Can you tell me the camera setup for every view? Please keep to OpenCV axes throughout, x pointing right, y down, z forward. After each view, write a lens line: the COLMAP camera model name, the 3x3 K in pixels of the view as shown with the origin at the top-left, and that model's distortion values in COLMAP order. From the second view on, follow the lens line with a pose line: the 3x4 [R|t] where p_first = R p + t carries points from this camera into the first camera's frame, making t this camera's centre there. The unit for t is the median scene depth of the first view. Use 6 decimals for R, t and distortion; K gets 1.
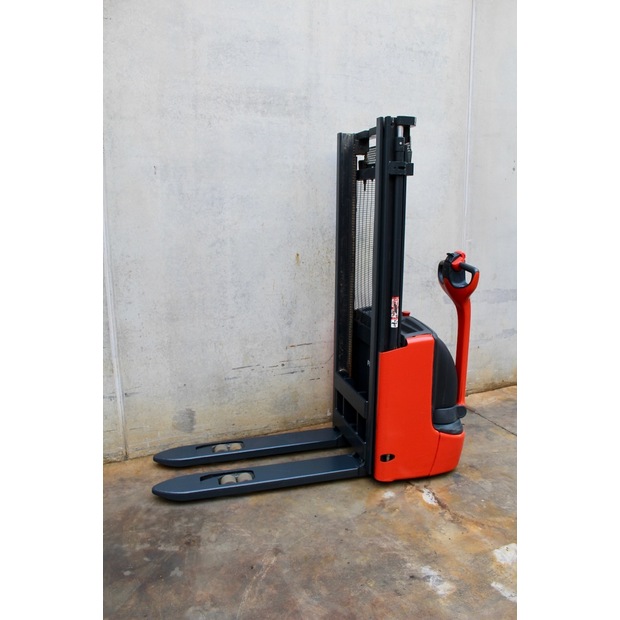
lens RADIAL K [[505.4, 0, 310.4], [0, 505.4, 311.9], [0, 0, 1]] dist [-0.145797, 0.116680]
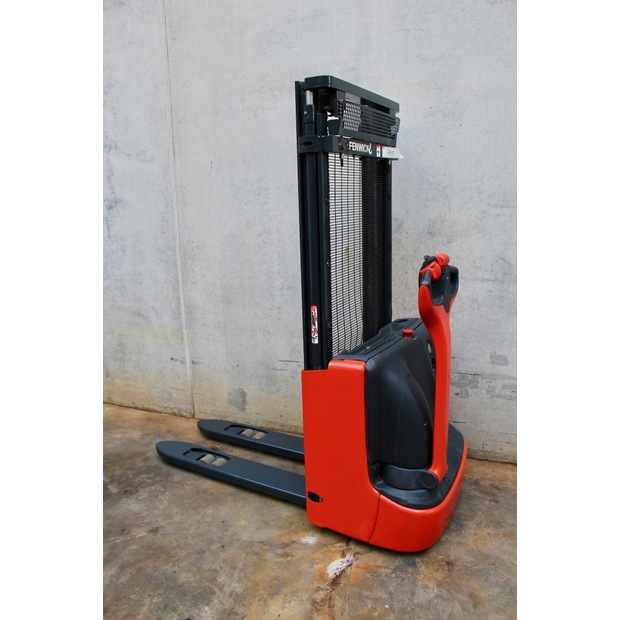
lens RADIAL K [[505.4, 0, 306.7], [0, 505.4, 313.4], [0, 0, 1]] dist [-0.145797, 0.116680]
pose [[0.700463, 0.136895, -0.700437, 0.623733], [-0.119786, 0.990060, 0.073710, -0.063937], [0.703565, 0.032272, 0.709898, 0.358935]]
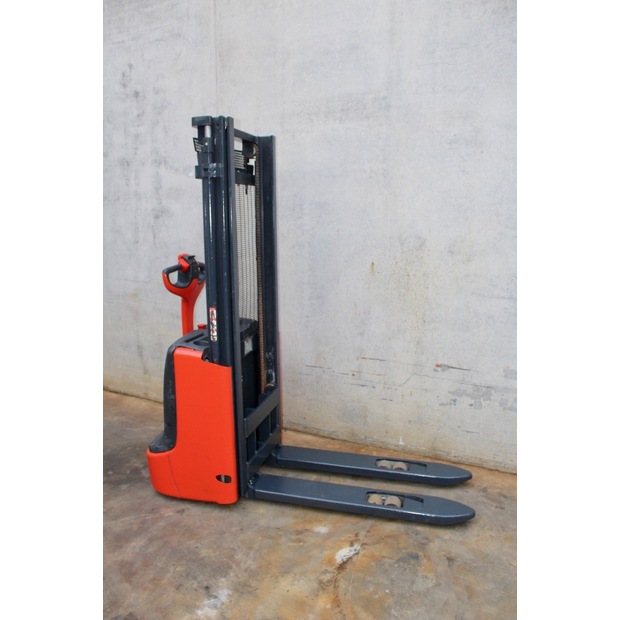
lens RADIAL K [[505.4, 0, 305.5], [0, 505.4, 312.7], [0, 0, 1]] dist [-0.145797, 0.116680]
pose [[0.640401, 0.145812, -0.754072, 0.691847], [-0.162304, 0.985333, 0.052692, -0.057036], [0.750695, 0.088645, 0.654674, 0.322697]]
